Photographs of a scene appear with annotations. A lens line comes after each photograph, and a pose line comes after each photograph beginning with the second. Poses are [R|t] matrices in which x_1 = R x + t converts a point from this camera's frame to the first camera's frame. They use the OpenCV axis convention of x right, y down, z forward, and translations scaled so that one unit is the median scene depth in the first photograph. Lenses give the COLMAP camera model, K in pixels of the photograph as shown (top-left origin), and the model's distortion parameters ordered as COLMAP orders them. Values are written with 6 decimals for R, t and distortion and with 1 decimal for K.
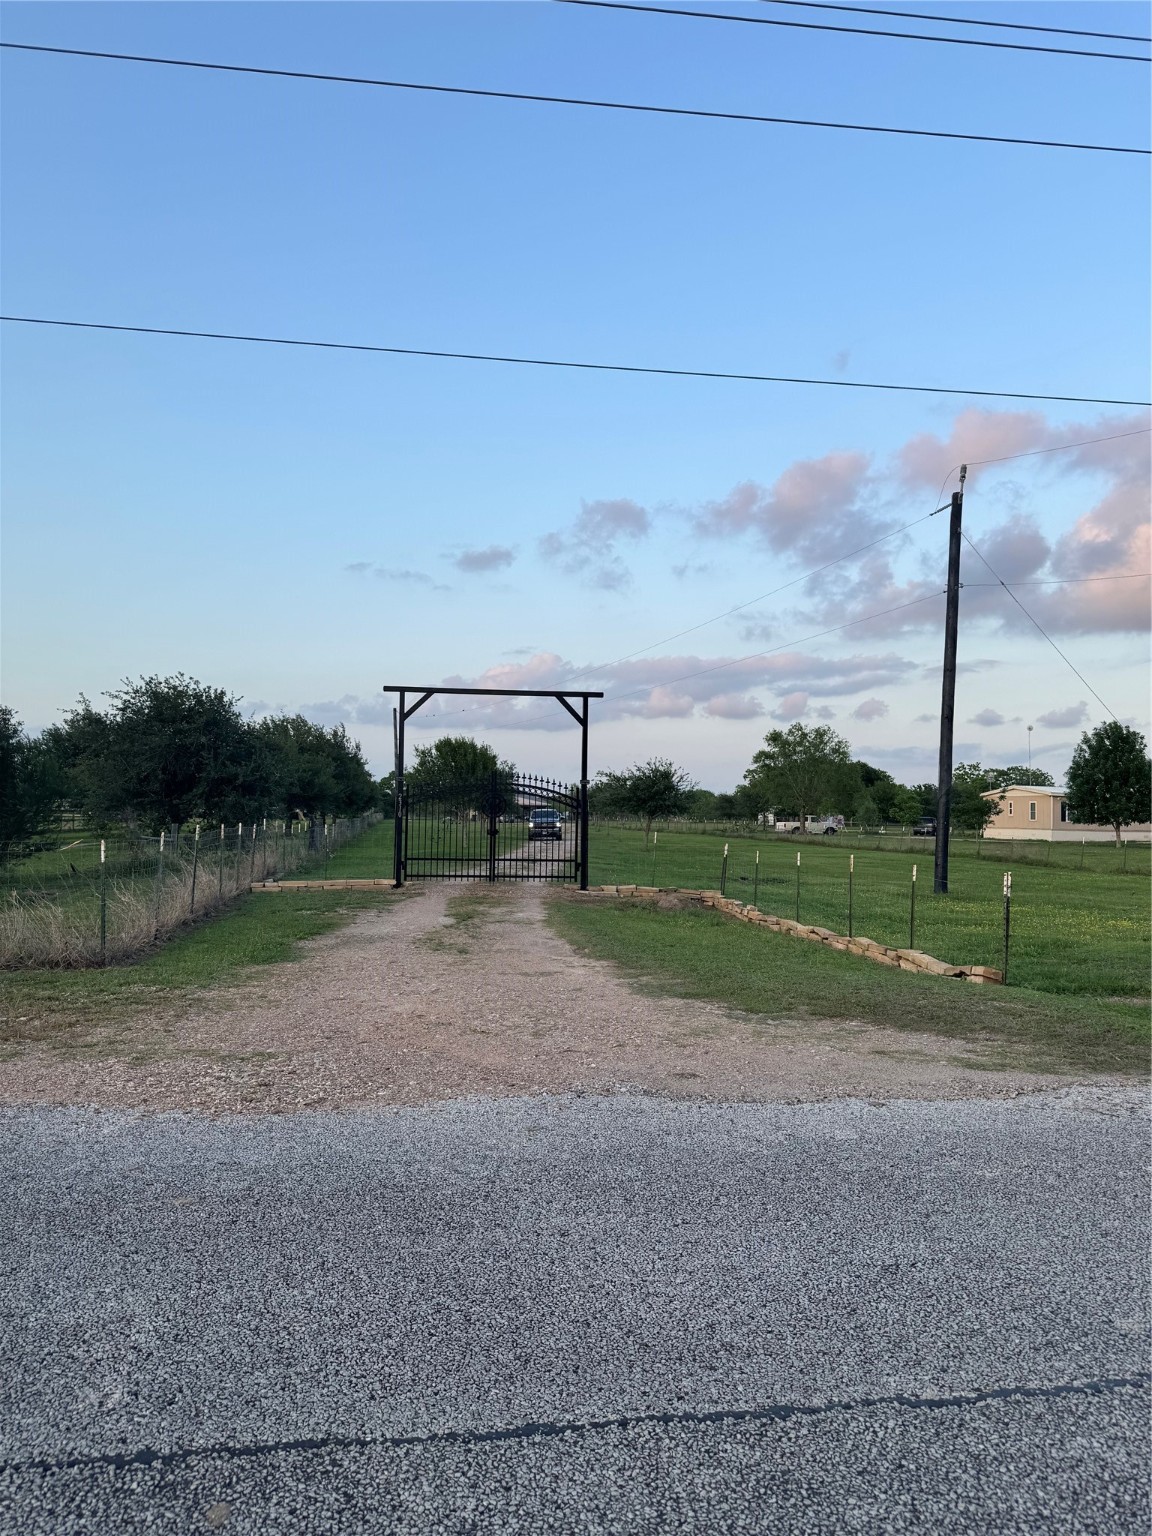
lens RADIAL K [[1064.3, 0, 576.0], [0, 1064.3, 768.0], [0, 0, 1]] dist [0.092951, -0.096295]
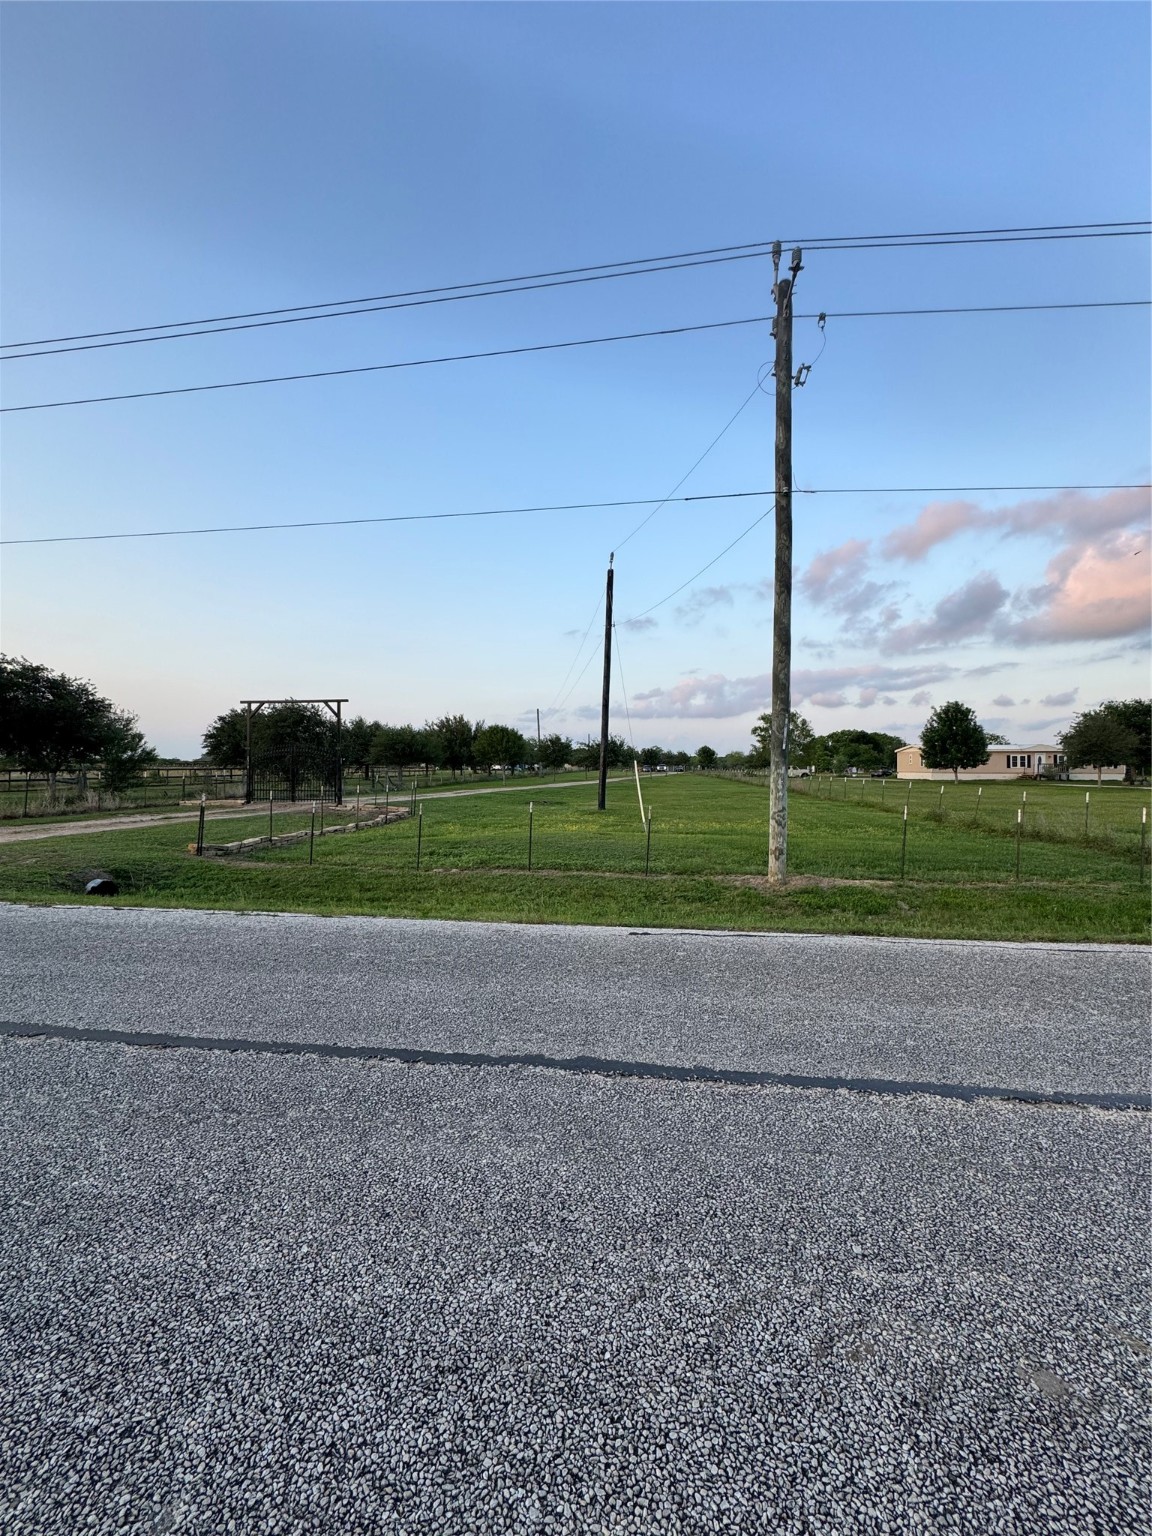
lens RADIAL K [[609.1, 0, 580.3], [0, 609.1, 763.5], [0, 0, 1]] dist [-0.001089, -0.000417]
pose [[0.971721, -0.017315, -0.235496, 1.866012], [0.025185, 0.999219, 0.030451, 0.046466], [0.234784, -0.035521, 0.971398, 0.267092]]
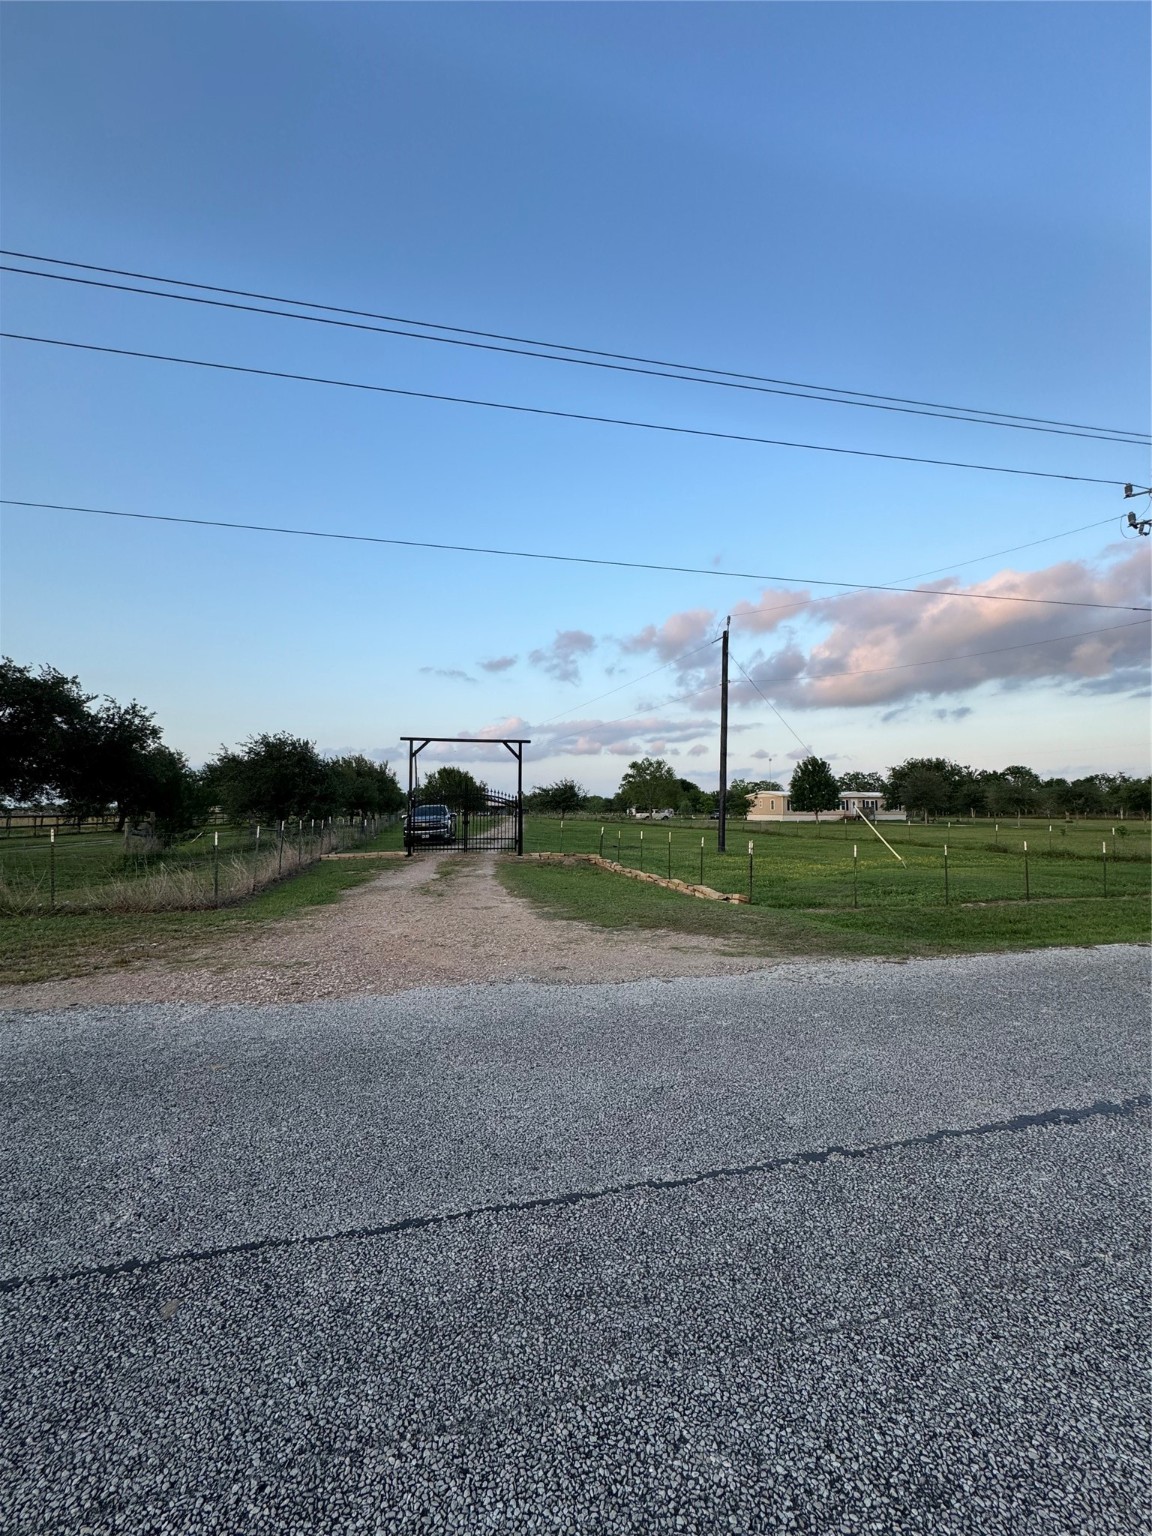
lens RADIAL K [[609.1, 0, 580.3], [0, 609.1, 763.5], [0, 0, 1]] dist [-0.001089, -0.000417]
pose [[0.995571, -0.008305, 0.093644, 0.038372], [0.011427, 0.999395, -0.032855, 0.000083], [-0.093314, 0.033779, 0.995064, 0.035273]]
